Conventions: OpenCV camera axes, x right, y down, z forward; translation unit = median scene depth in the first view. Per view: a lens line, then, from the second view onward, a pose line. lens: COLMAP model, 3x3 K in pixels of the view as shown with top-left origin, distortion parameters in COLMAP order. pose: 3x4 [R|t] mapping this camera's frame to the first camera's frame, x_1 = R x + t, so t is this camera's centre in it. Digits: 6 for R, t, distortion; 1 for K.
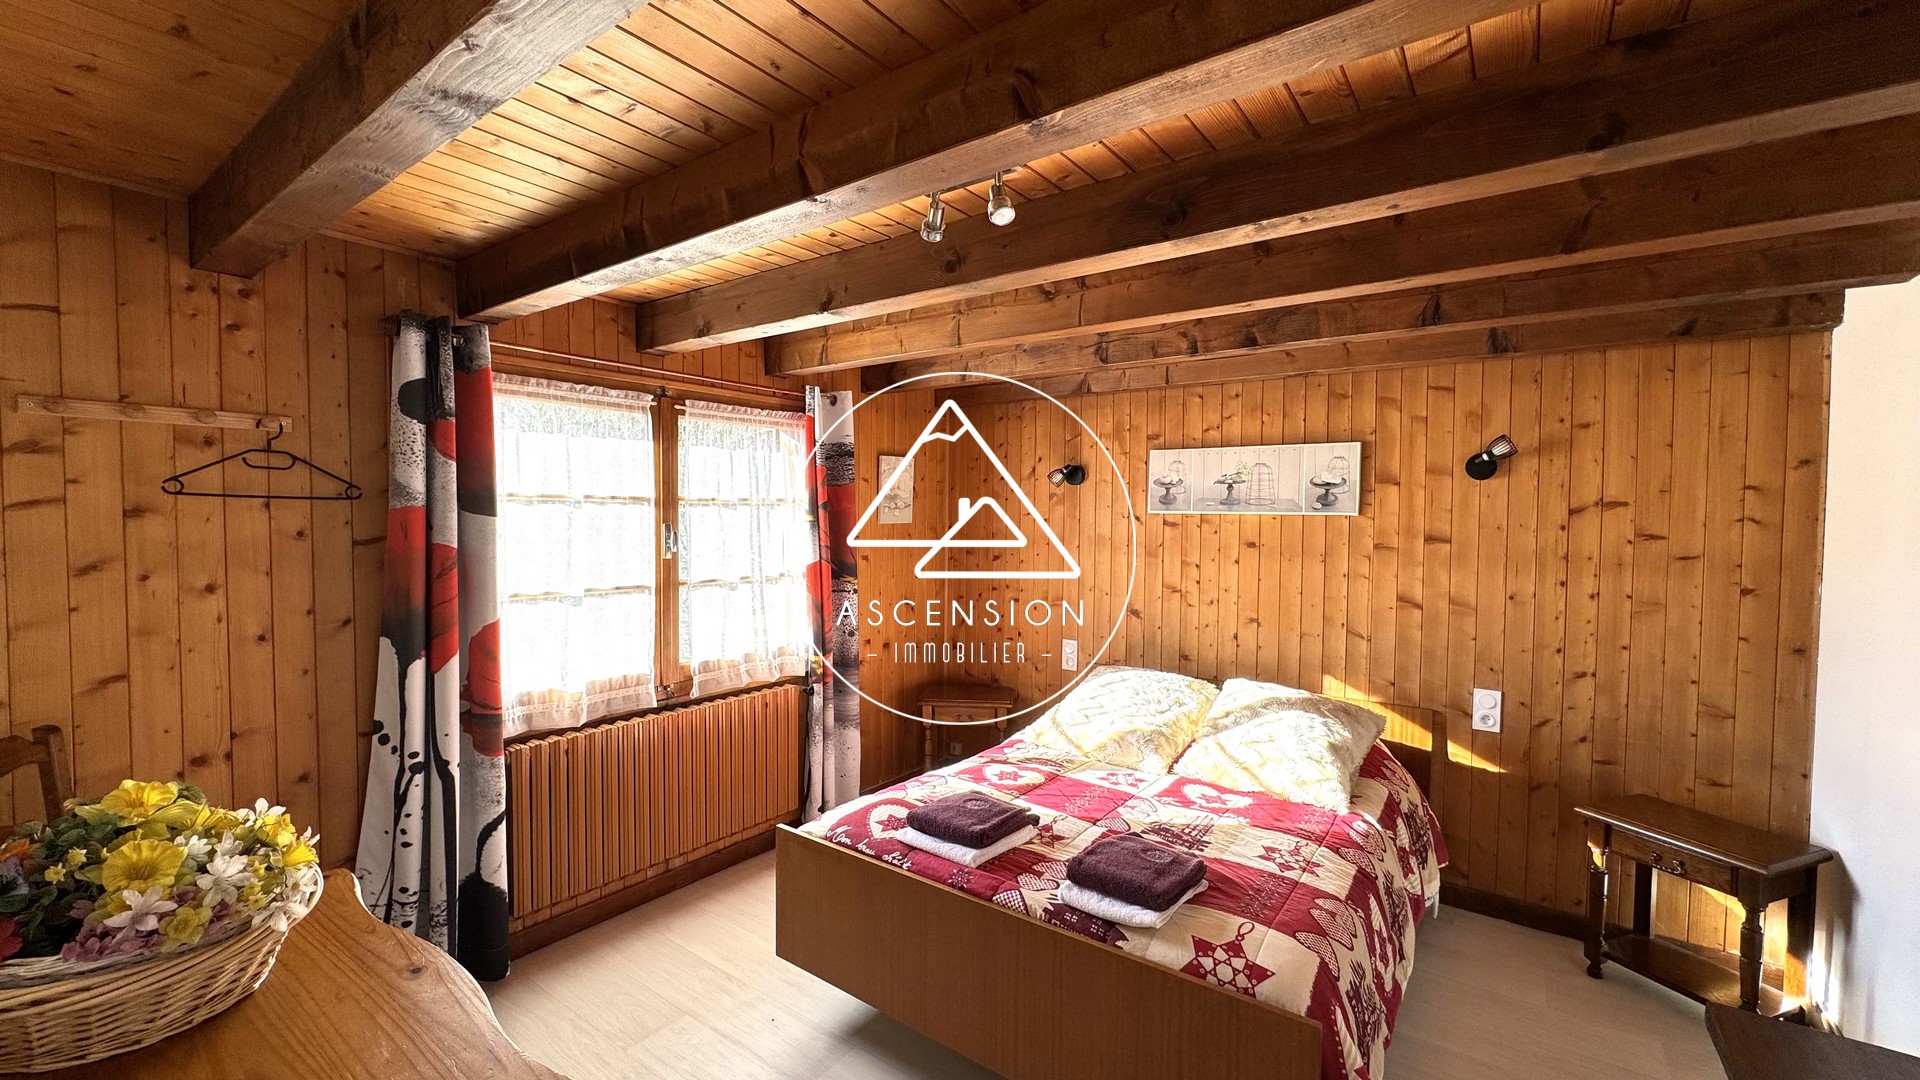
lens RADIAL K [[766.8, 0, 958.9], [0, 766.8, 534.9], [0, 0, 1]] dist [-0.000331, 0.000108]
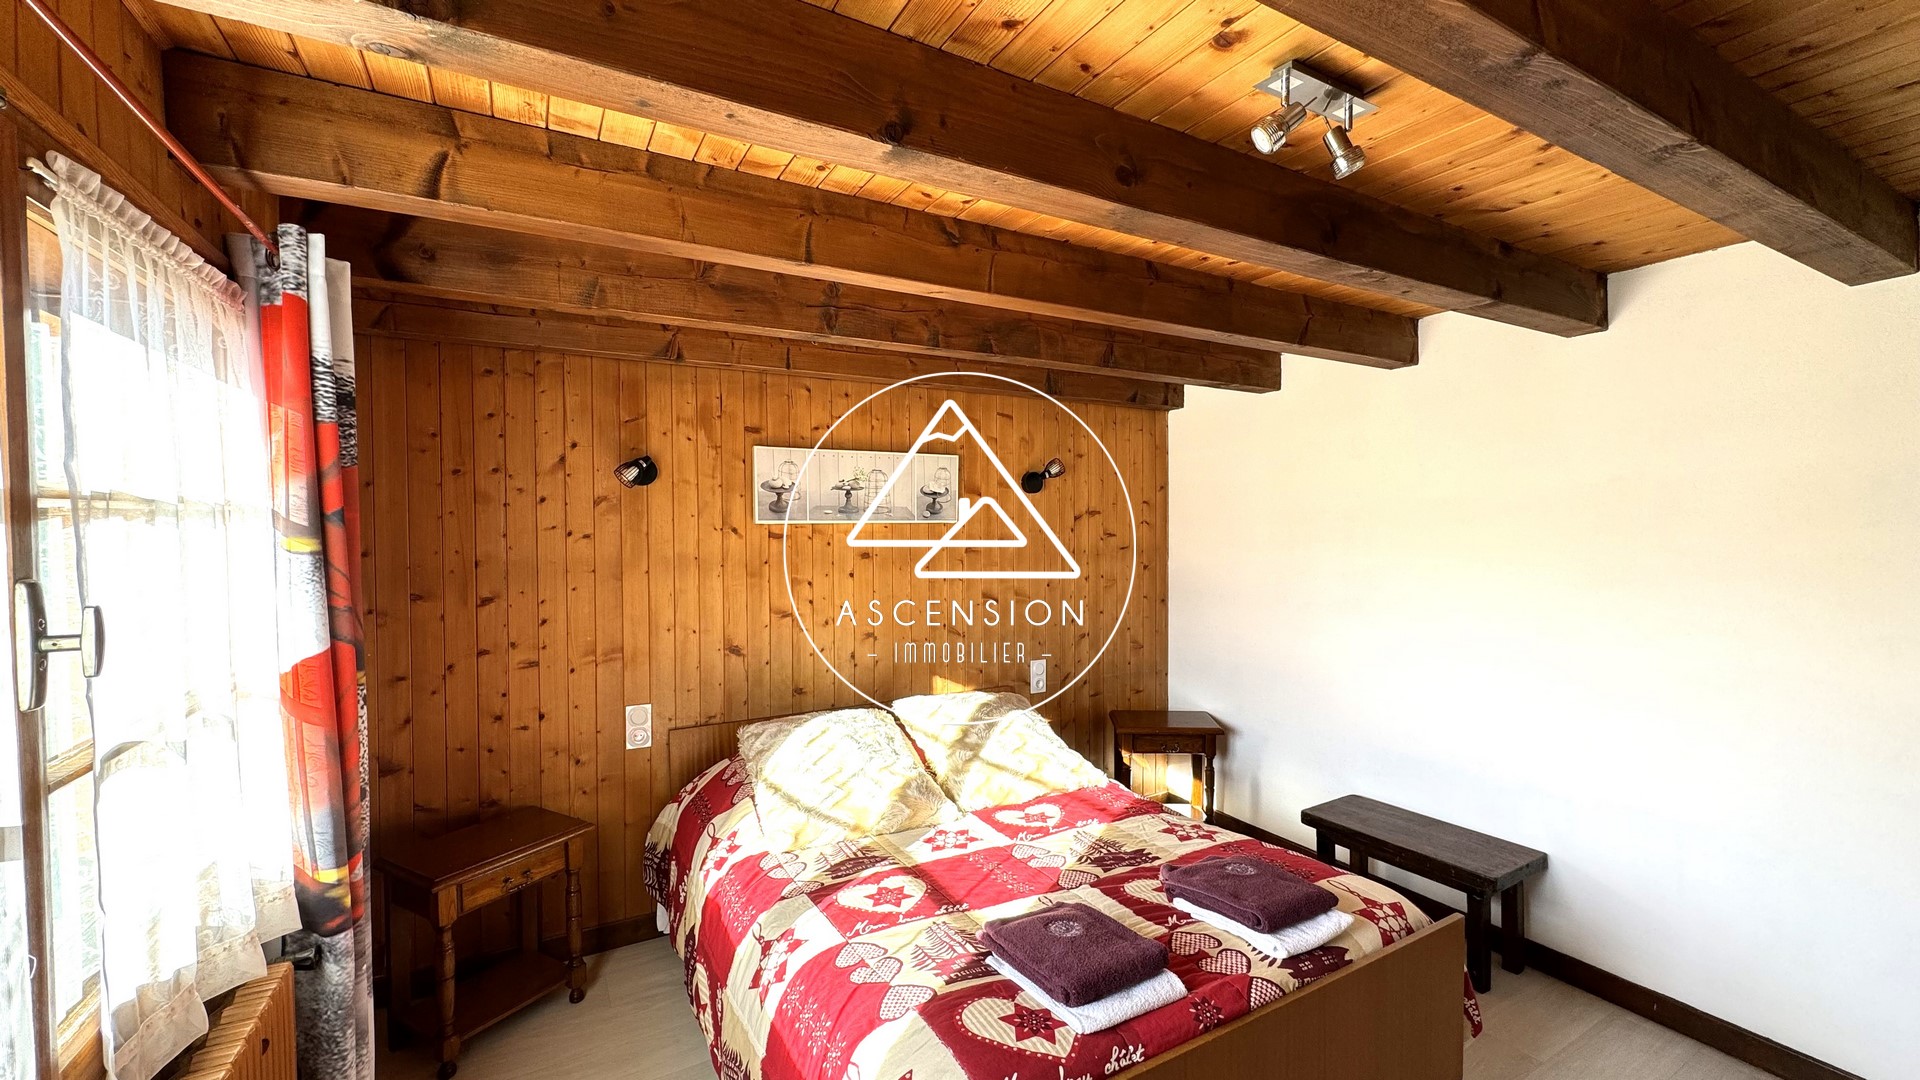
lens RADIAL K [[766.8, 0, 958.9], [0, 766.8, 534.9], [0, 0, 1]] dist [-0.000331, 0.000108]
pose [[0.407419, -0.025965, 0.912872, -0.503275], [0.036849, 0.999249, 0.011976, -0.022781], [-0.912497, 0.028759, 0.408070, 0.594628]]
